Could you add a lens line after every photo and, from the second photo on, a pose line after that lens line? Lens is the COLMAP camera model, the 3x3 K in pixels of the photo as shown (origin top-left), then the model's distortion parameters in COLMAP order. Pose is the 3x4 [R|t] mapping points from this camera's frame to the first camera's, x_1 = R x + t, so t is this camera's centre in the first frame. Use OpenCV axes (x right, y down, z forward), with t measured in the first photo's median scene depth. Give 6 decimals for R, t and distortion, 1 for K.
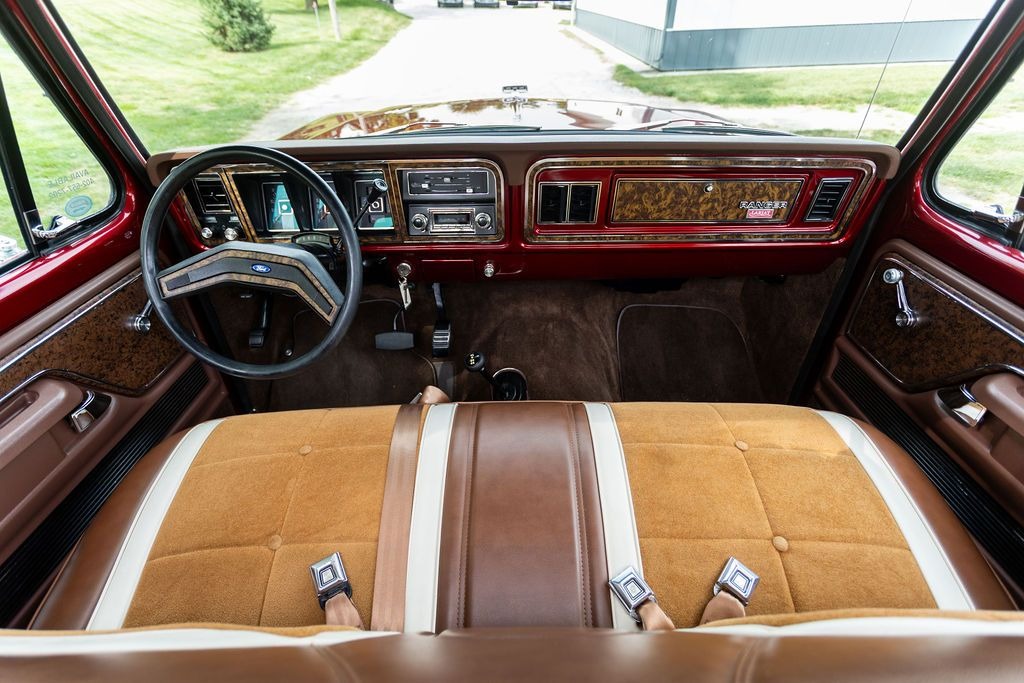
lens RADIAL K [[481.6, 0, 512.0], [0, 481.6, 341.5], [0, 0, 1]] dist [0.000760, 0.000203]
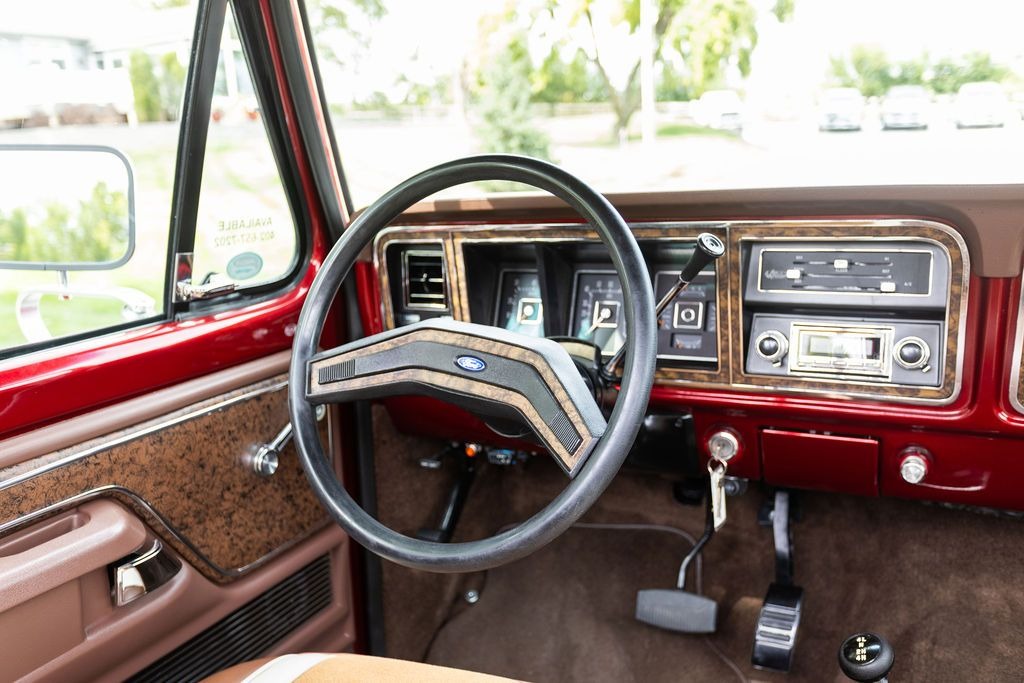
lens RADIAL K [[907.9, 0, 512.0], [0, 907.9, 341.5], [0, 0, 1]] dist [0.002722, 0.006028]
pose [[0.902859, 0.067714, -0.424572, -0.041554], [-0.219707, 0.921506, -0.320242, 0.116920], [0.369561, 0.382415, 0.846867, 0.123577]]
